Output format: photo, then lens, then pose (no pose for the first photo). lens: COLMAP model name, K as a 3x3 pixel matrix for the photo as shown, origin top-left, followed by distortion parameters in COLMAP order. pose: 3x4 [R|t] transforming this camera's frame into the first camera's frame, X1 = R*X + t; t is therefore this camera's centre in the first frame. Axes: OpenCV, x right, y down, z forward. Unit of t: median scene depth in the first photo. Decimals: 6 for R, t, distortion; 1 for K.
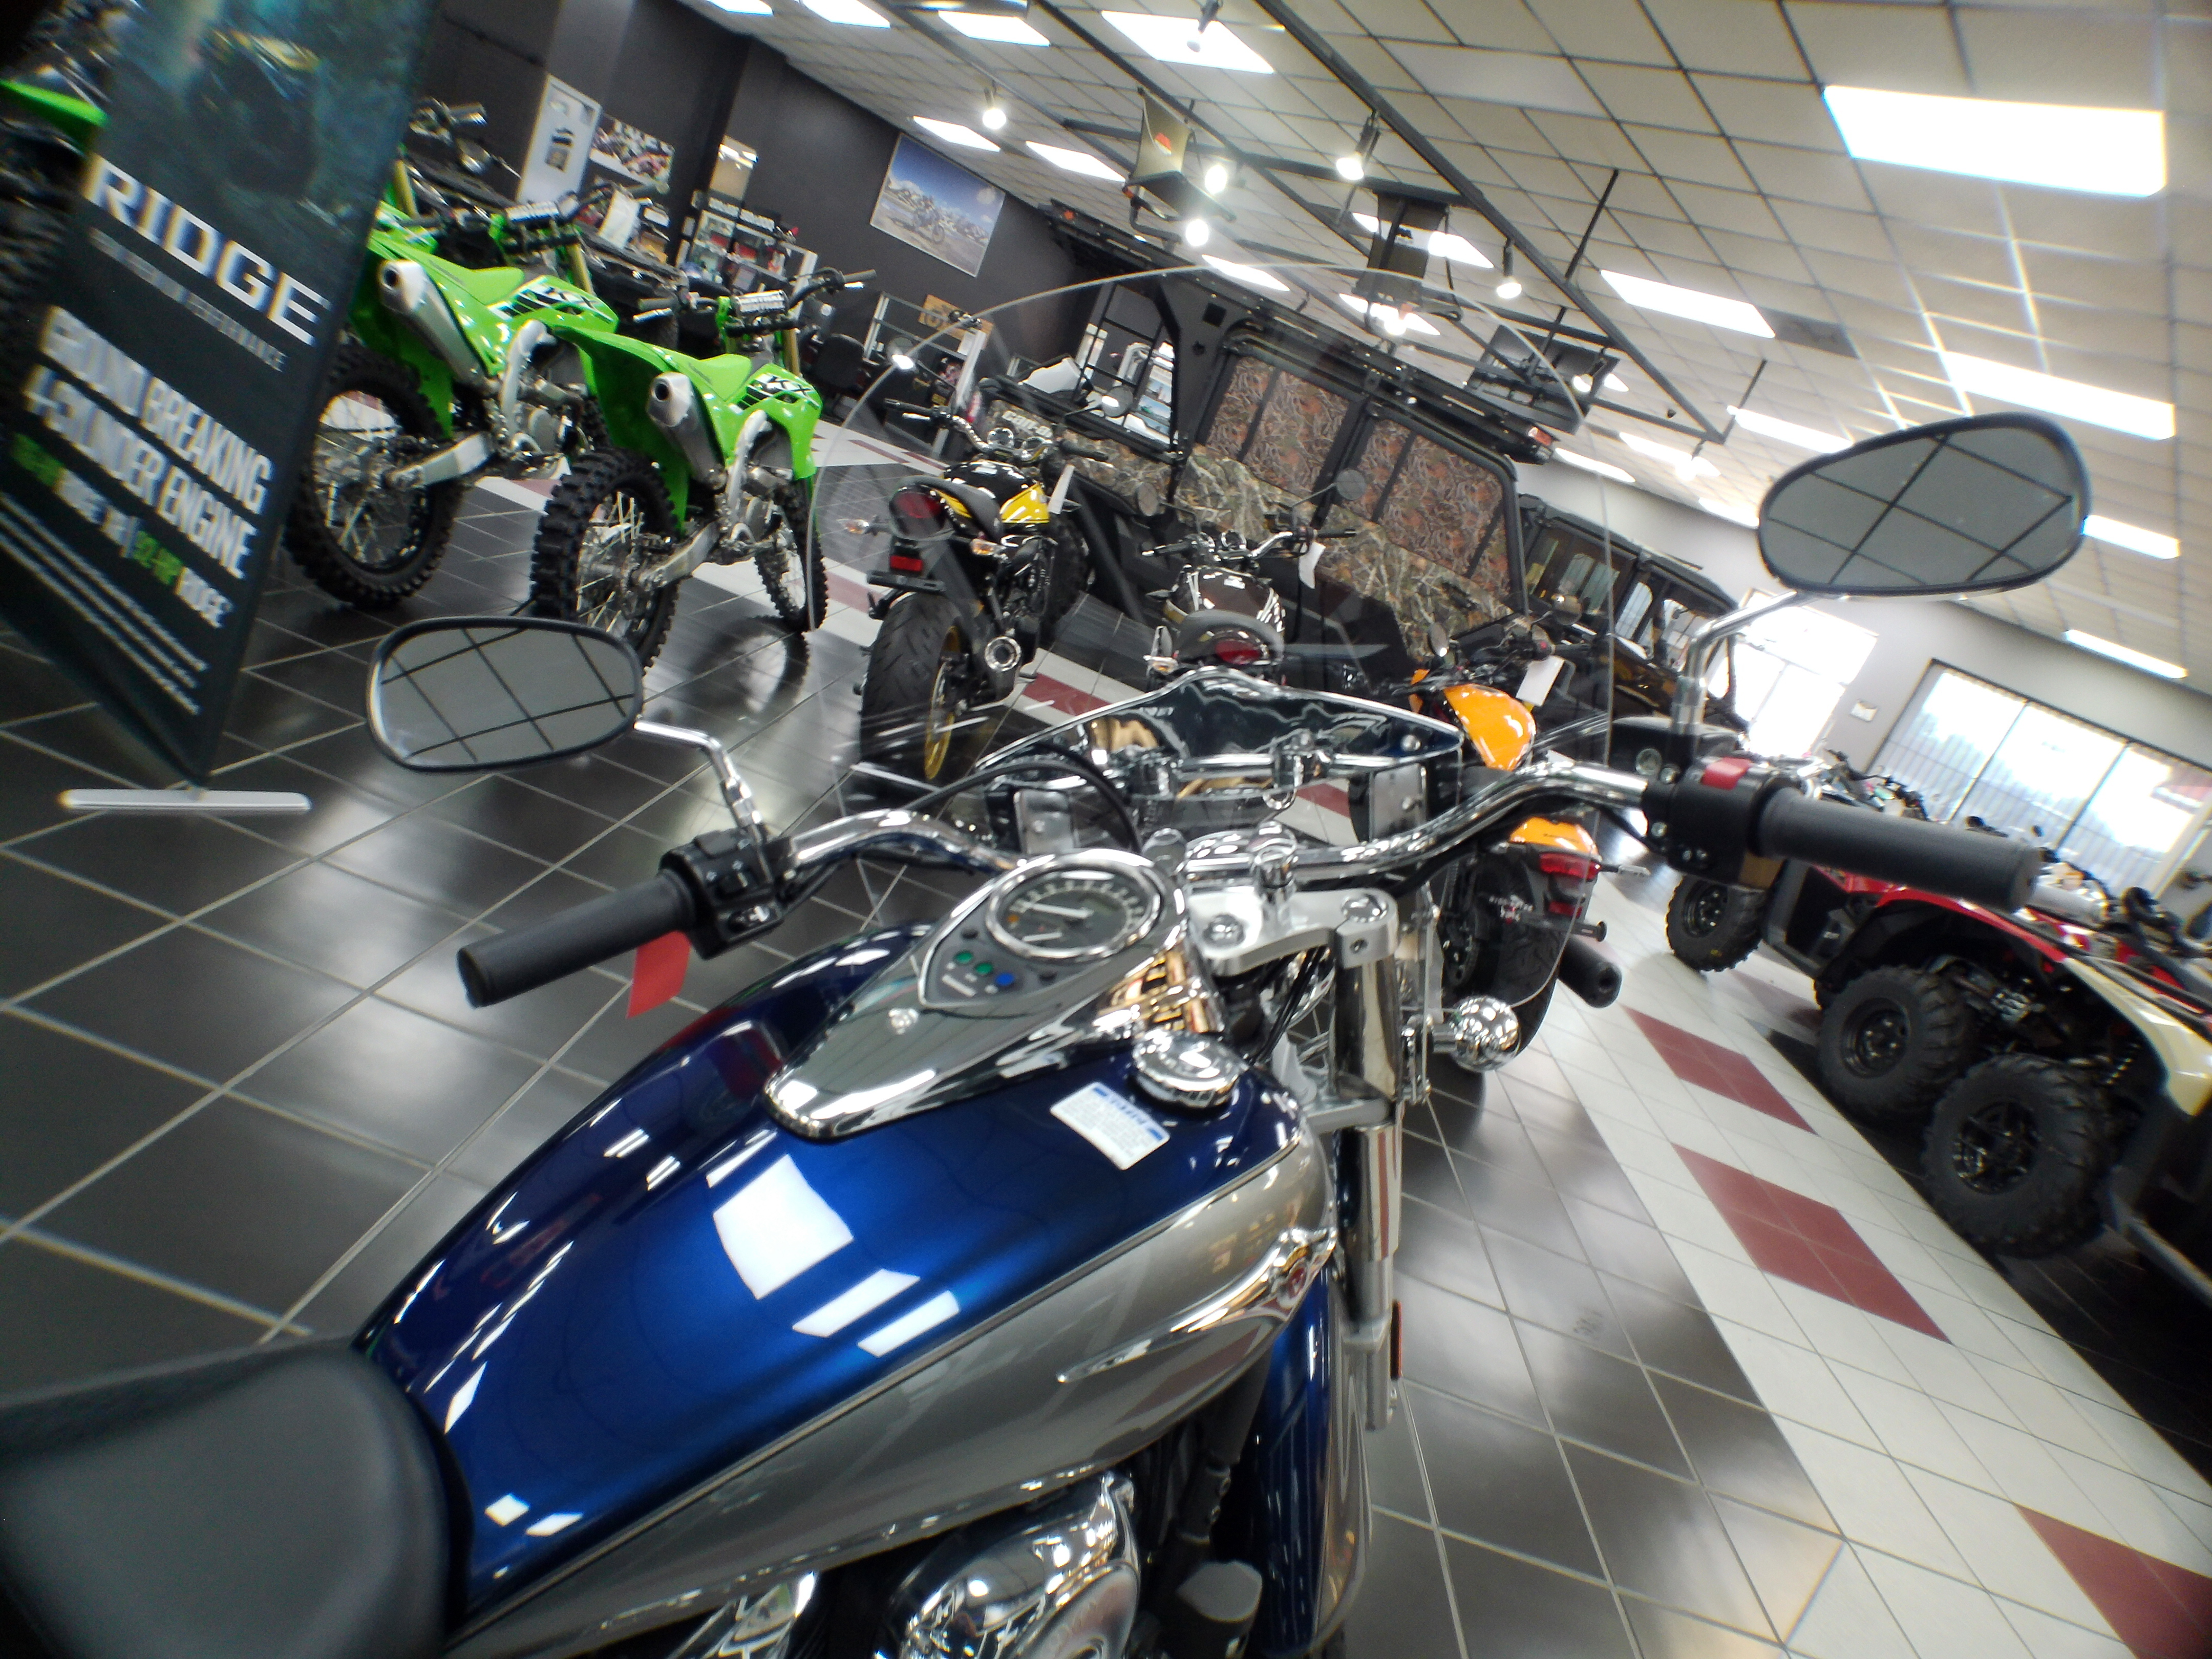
lens RADIAL K [[1199.6, 0, 1151.1], [0, 1199.6, 830.3], [0, 0, 1]] dist [-0.058797, 0.023838]
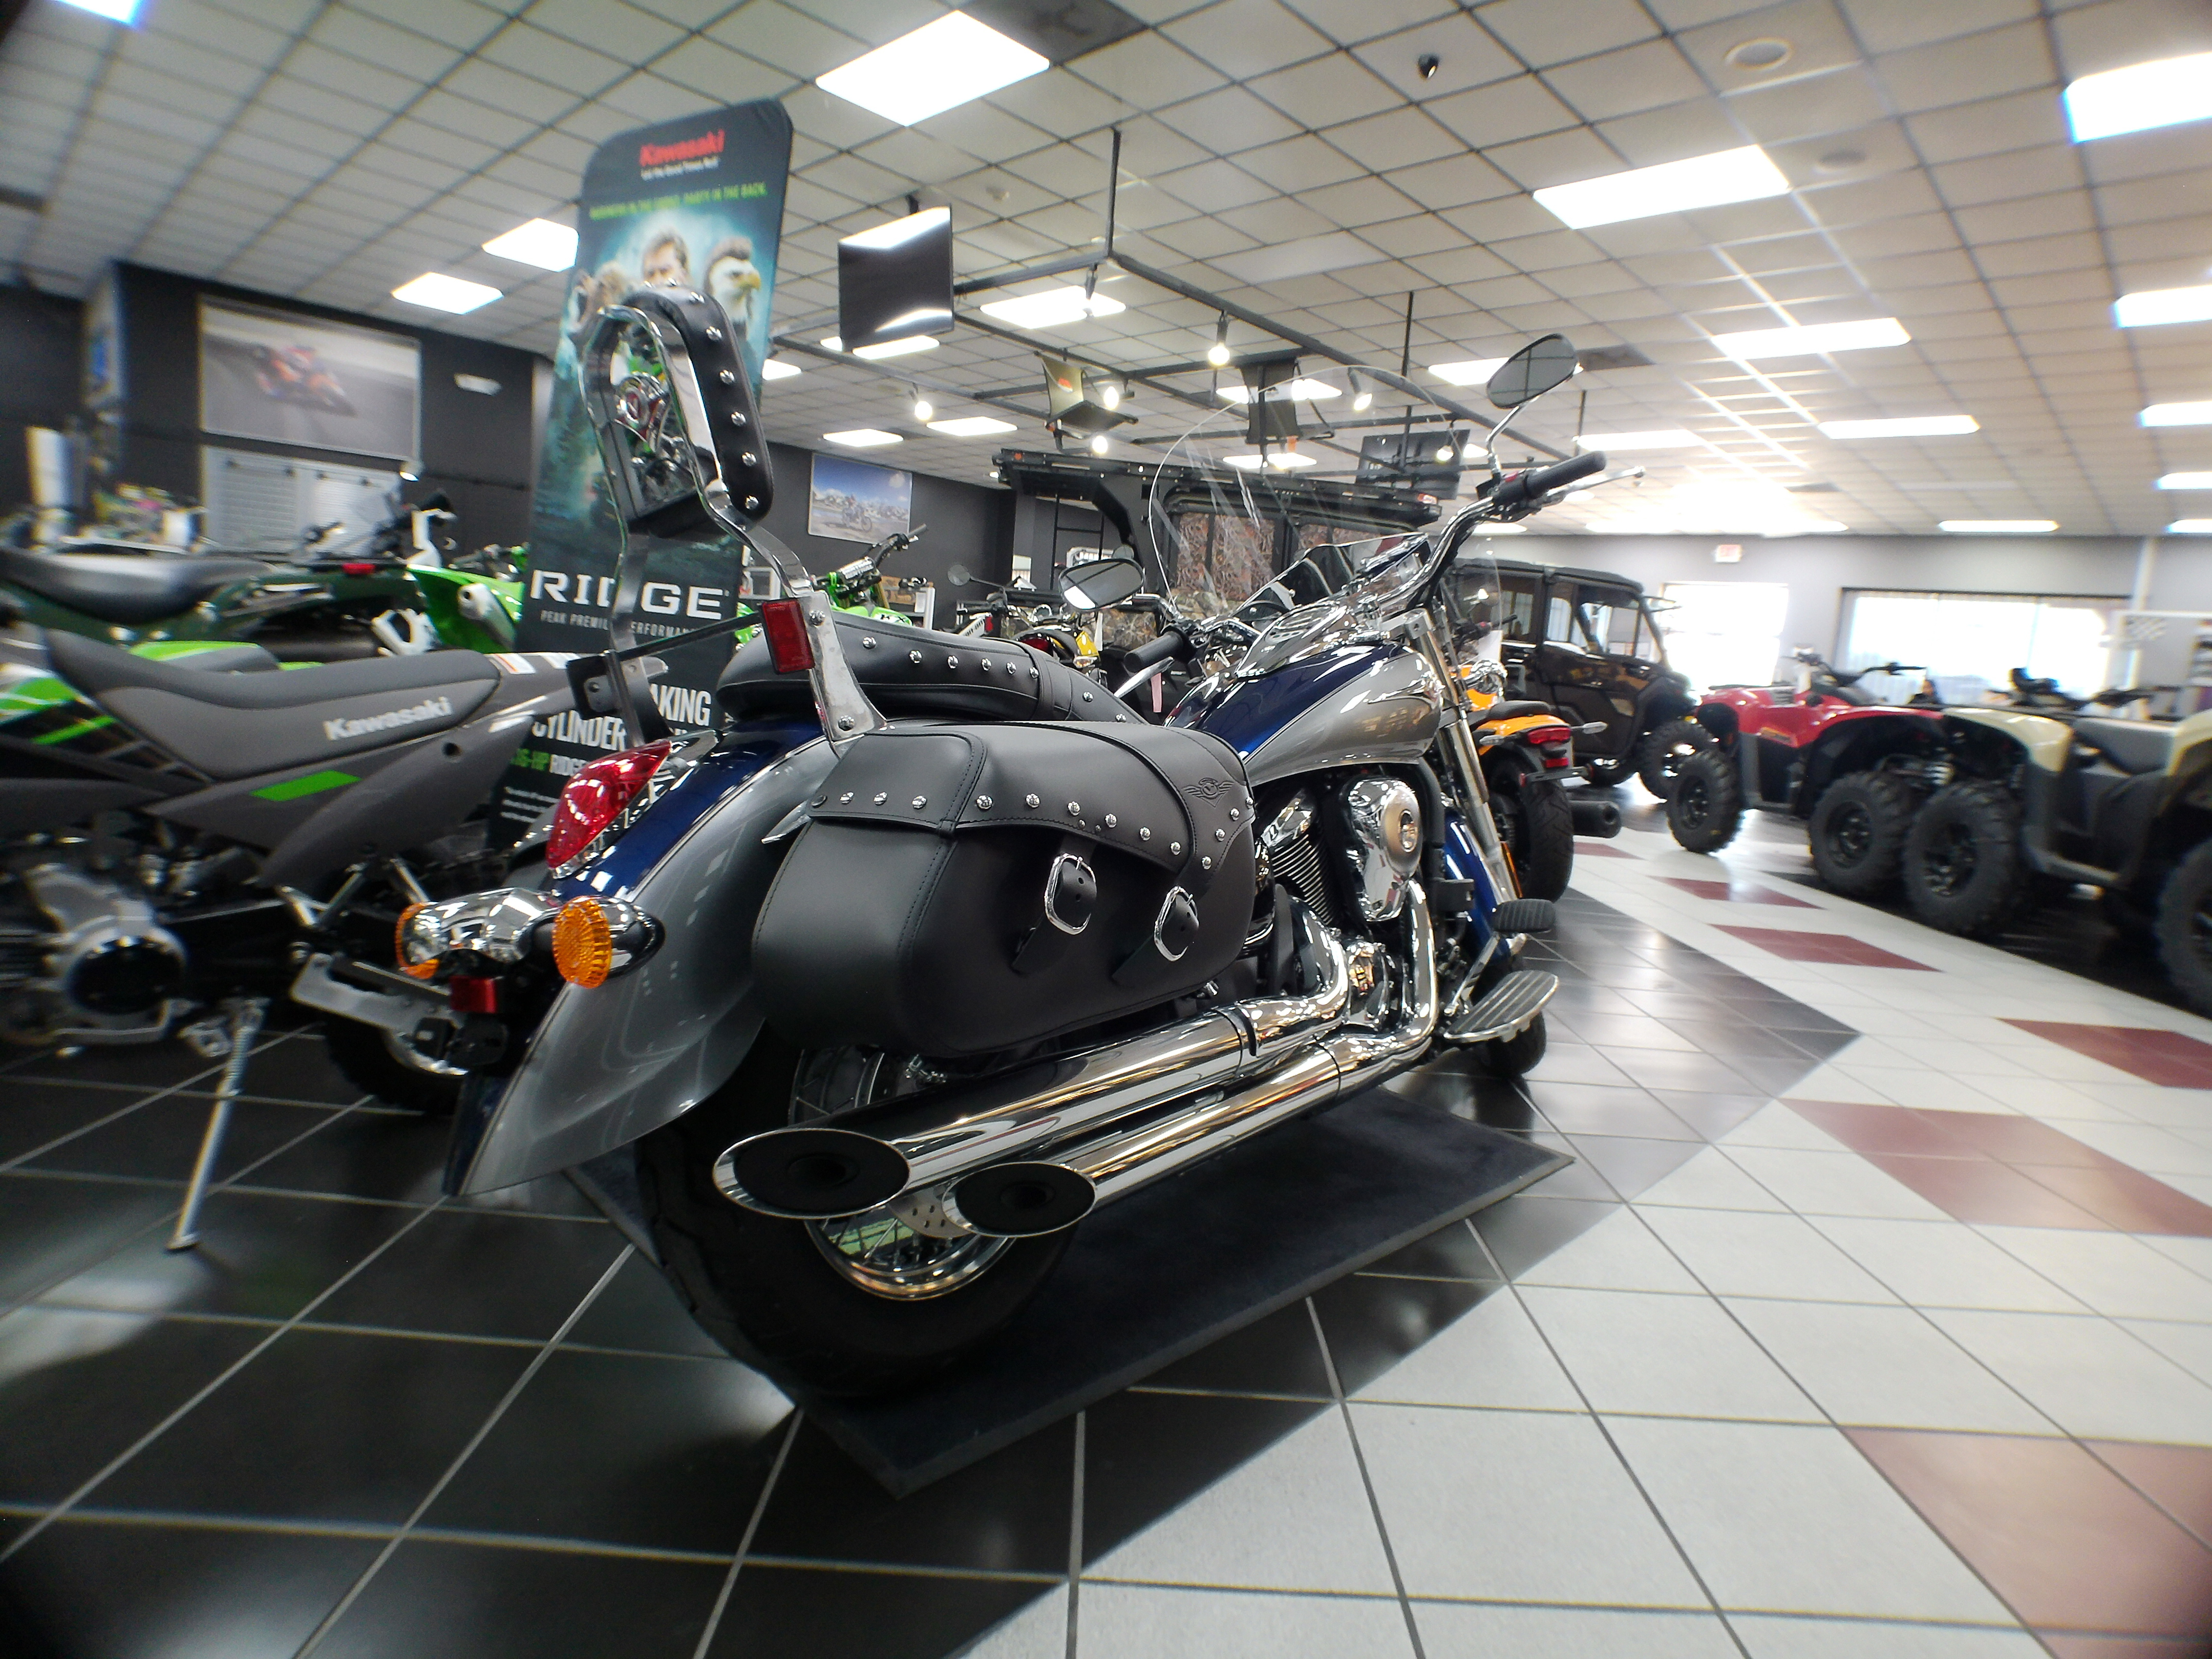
lens RADIAL K [[1207.1, 0, 1151.6], [0, 1207.1, 822.2], [0, 0, 1]] dist [-0.046279, 0.012431]
pose [[0.949005, -0.314833, 0.016431, -0.121536], [0.313041, 0.934865, -0.167433, 0.173991], [0.037353, 0.164039, 0.985746, -0.324705]]
